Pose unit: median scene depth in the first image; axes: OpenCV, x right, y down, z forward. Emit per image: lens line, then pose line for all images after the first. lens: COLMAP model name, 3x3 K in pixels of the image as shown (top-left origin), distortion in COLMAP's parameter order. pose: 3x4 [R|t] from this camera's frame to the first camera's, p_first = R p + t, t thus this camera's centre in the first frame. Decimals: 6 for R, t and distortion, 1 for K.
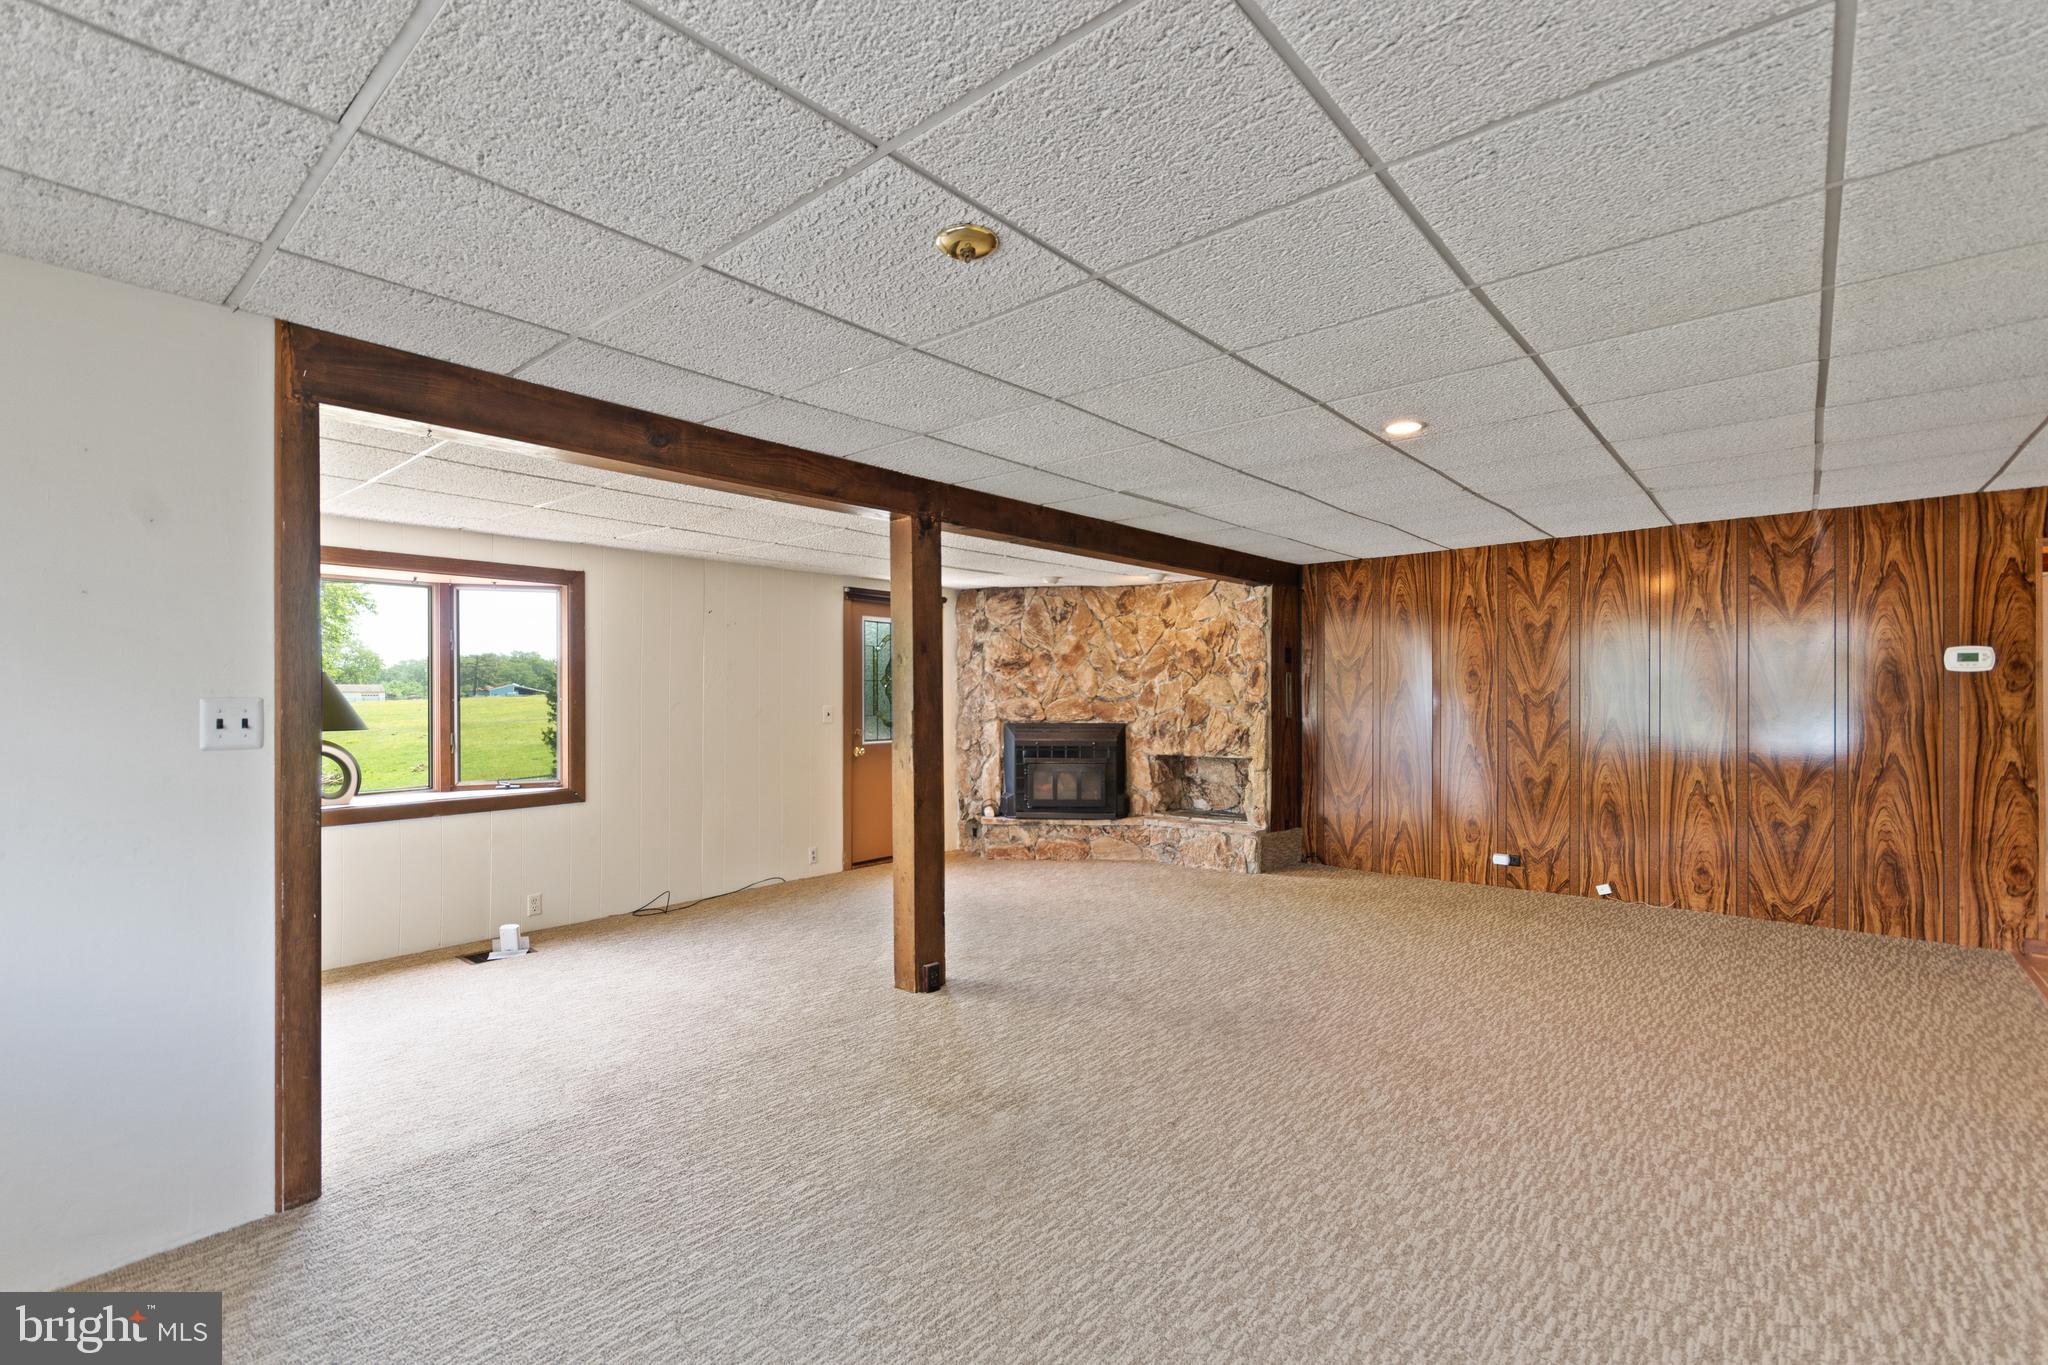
lens RADIAL K [[899.9, 0, 1022.7], [0, 899.9, 704.1], [0, 0, 1]] dist [0.000753, 0.000464]
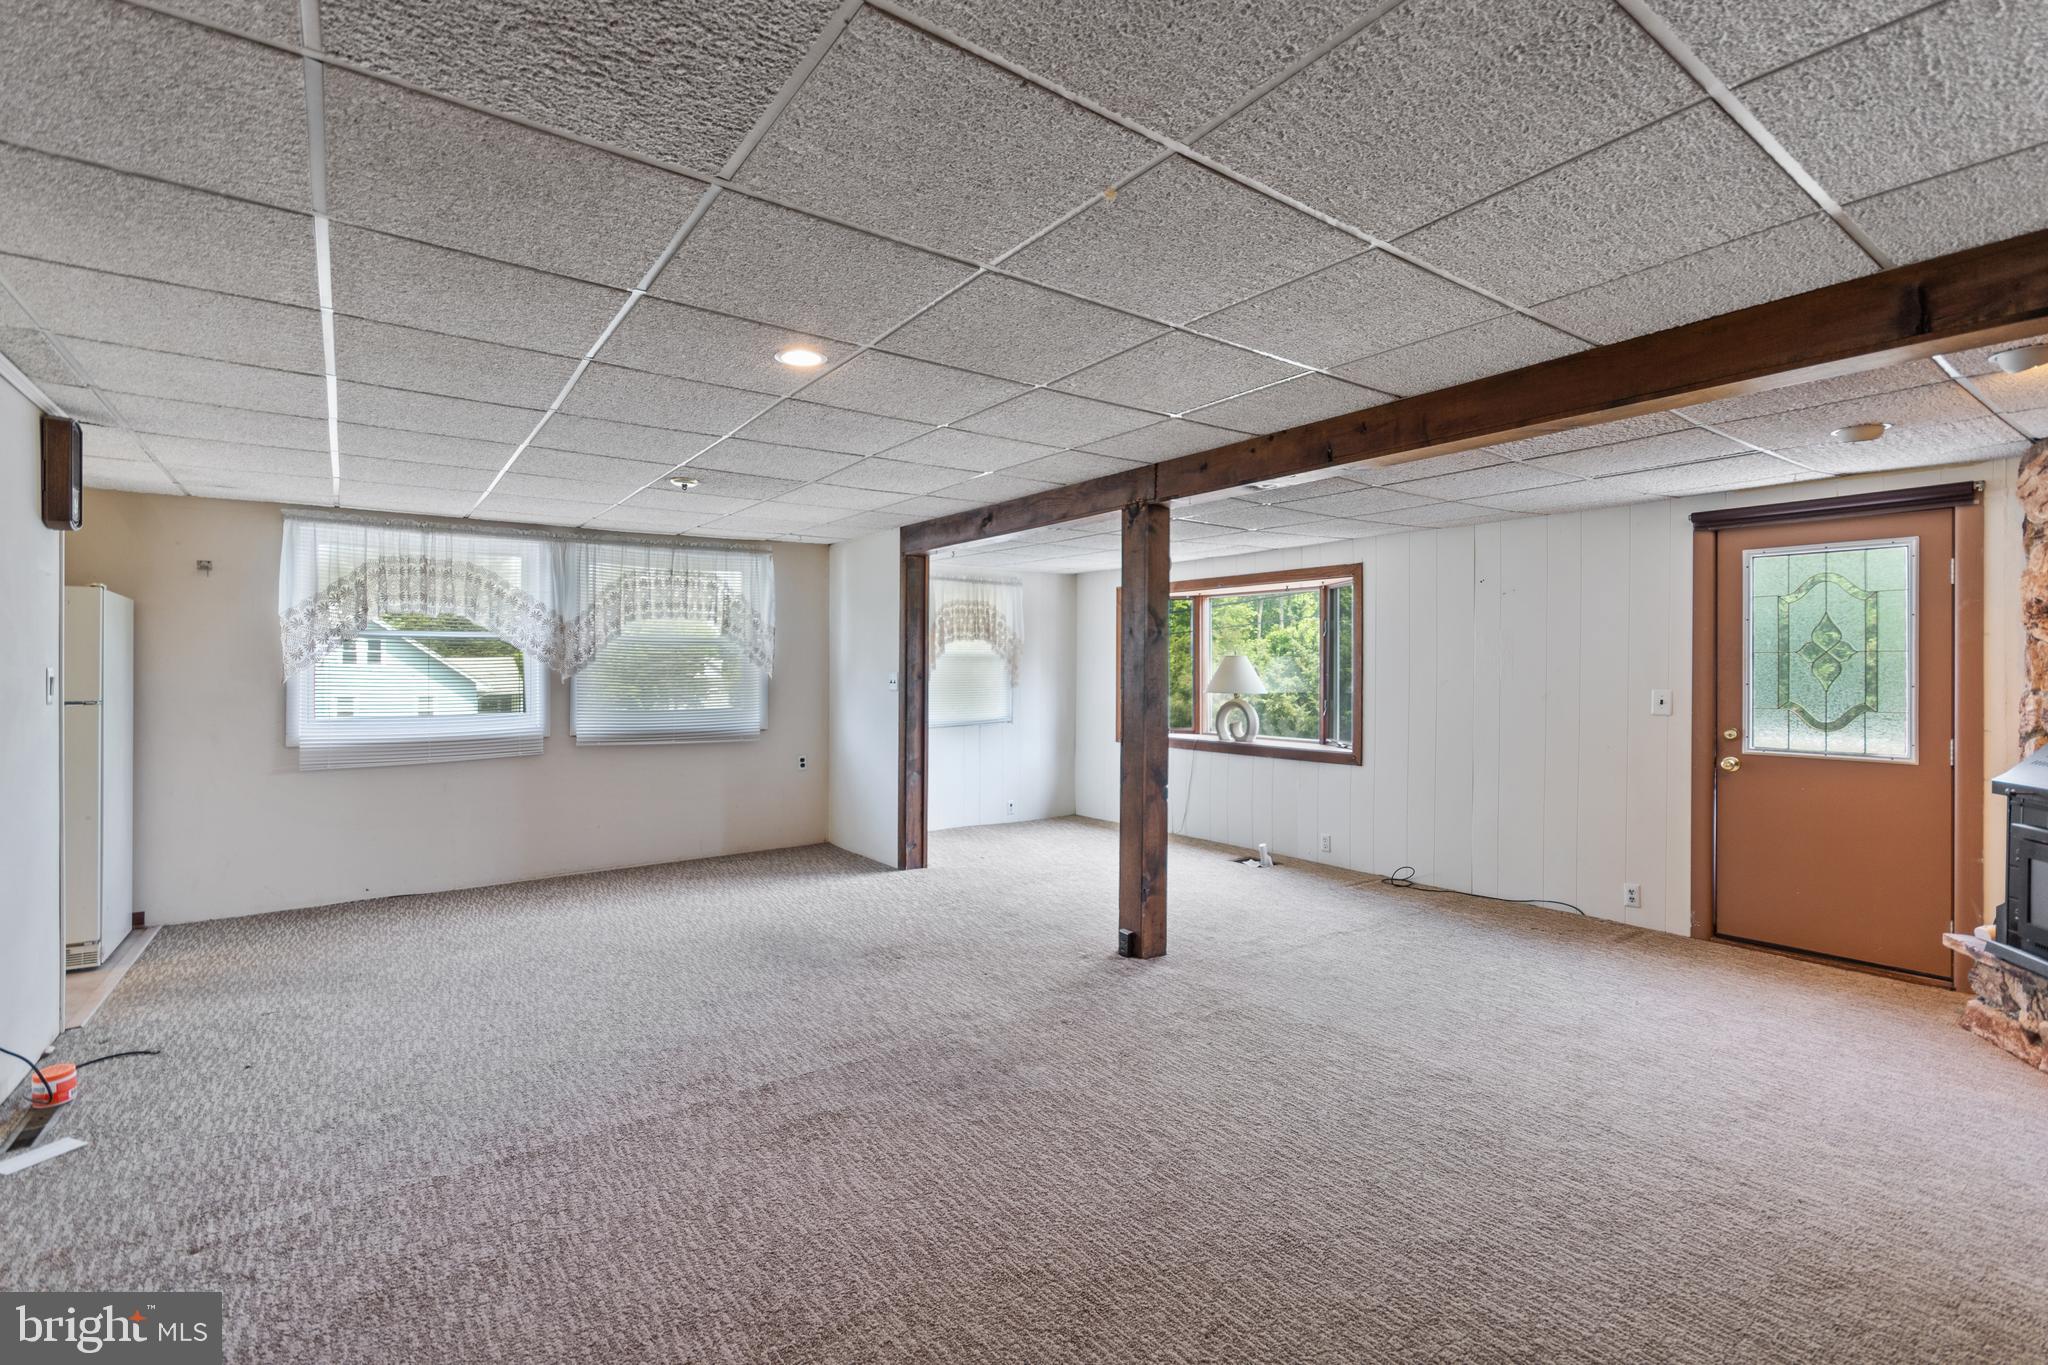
lens RADIAL K [[916.1, 0, 1030.6], [0, 916.1, 675.8], [0, 0, 1]] dist [-0.000228, 0.000127]
pose [[-0.216084, 0.013826, -0.976277, 0.550855], [-0.011235, 0.999798, 0.016646, -0.014623], [0.976310, 0.014565, -0.215885, 0.637536]]
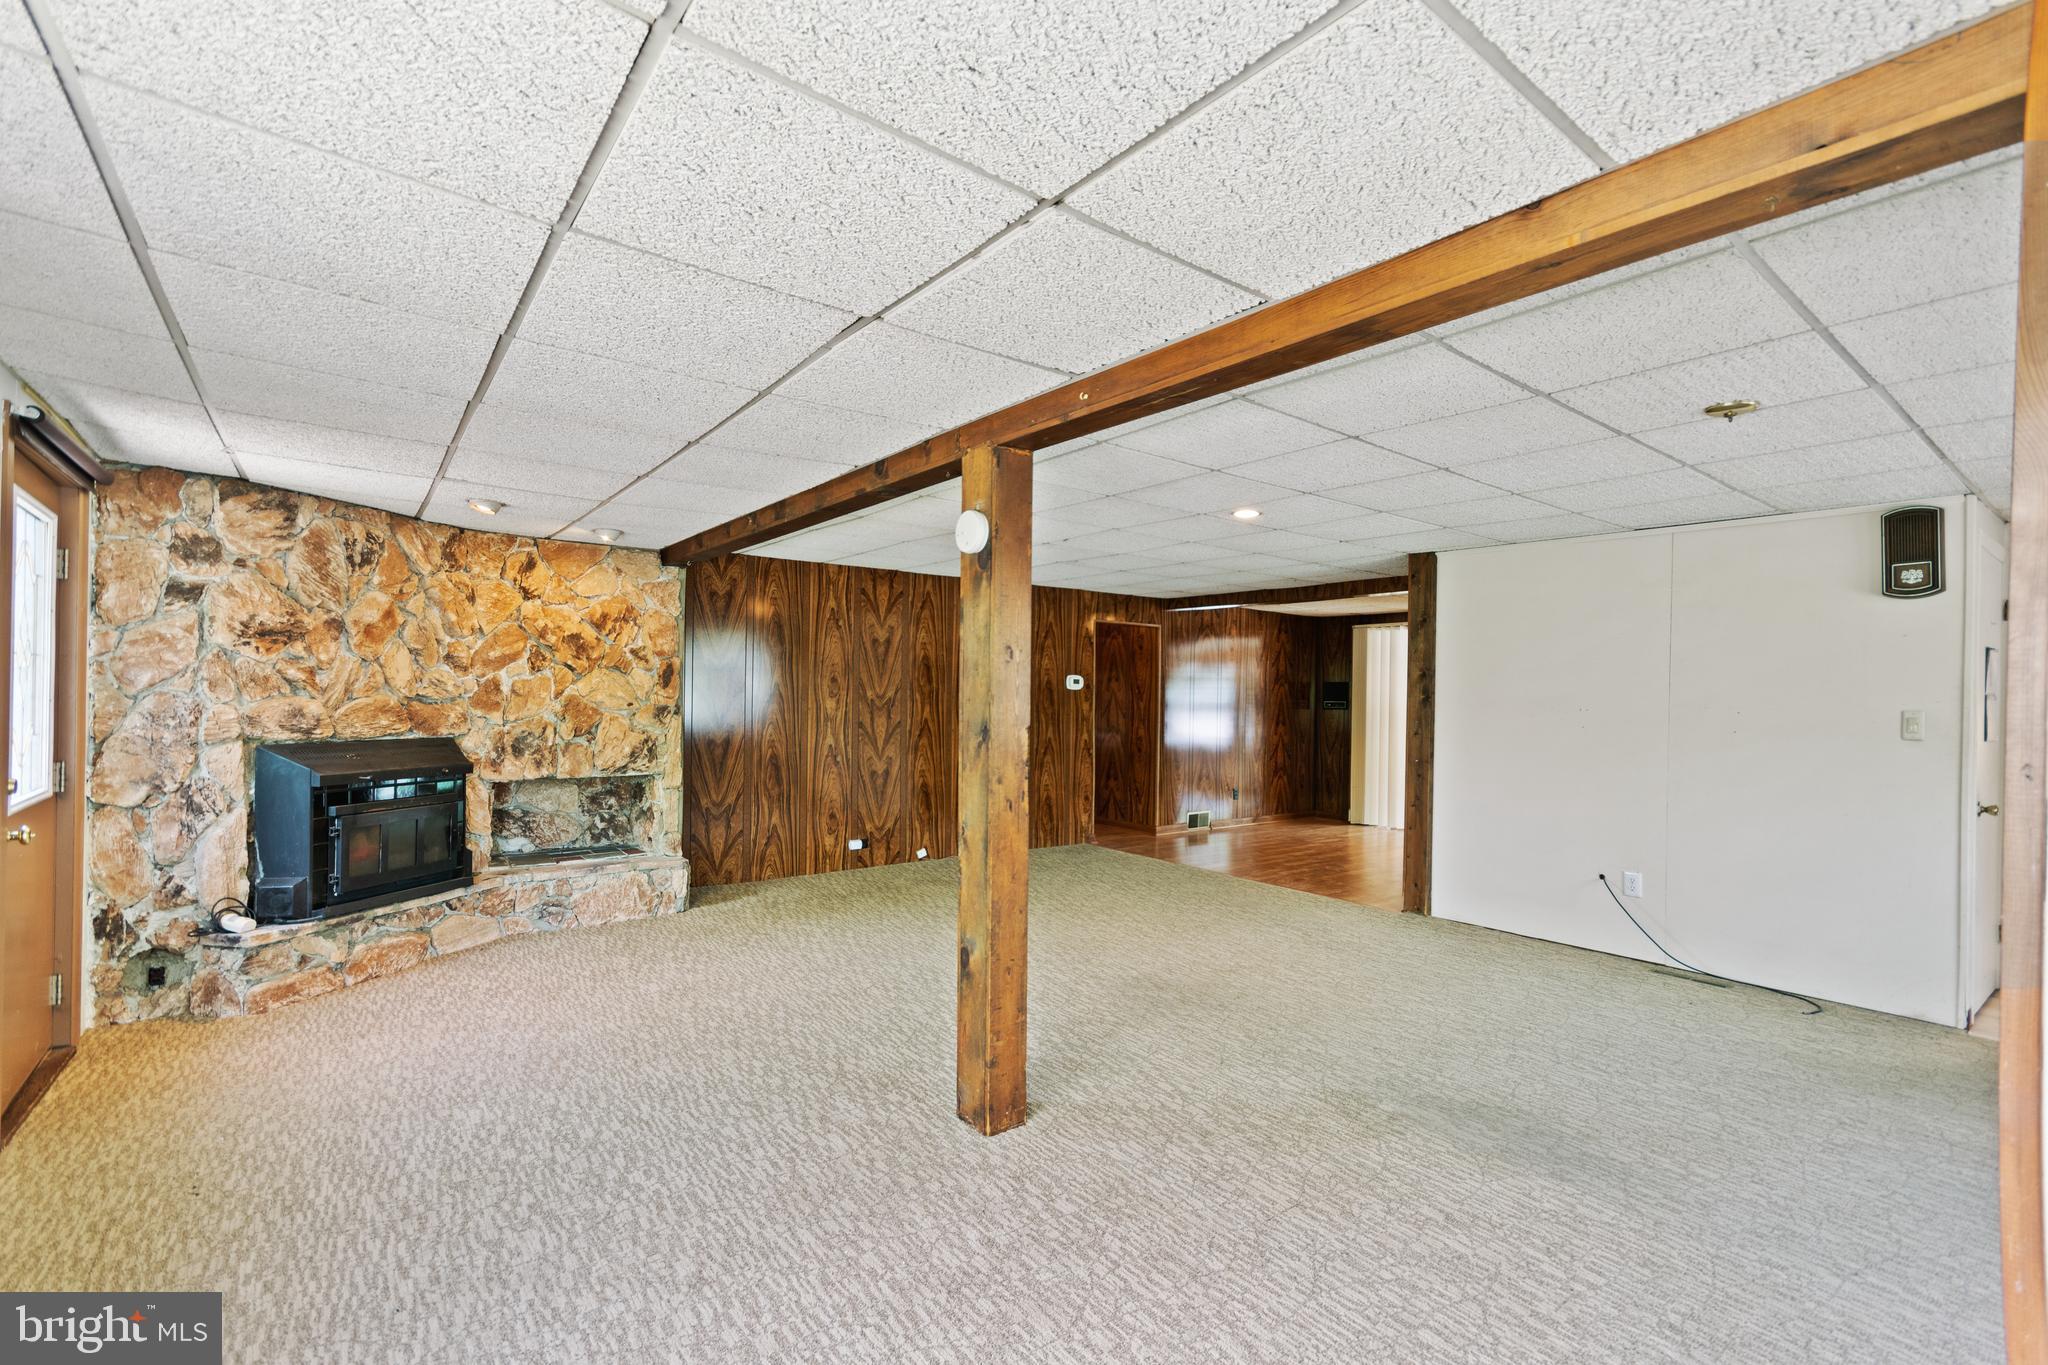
lens RADIAL K [[899.9, 0, 1022.7], [0, 899.9, 704.1], [0, 0, 1]] dist [0.000753, 0.000464]
pose [[0.203131, 0.000189, 0.979152, -0.458686], [-0.005224, 0.999986, 0.000891, -0.005630], [-0.979138, -0.005296, 0.203129, 0.482839]]
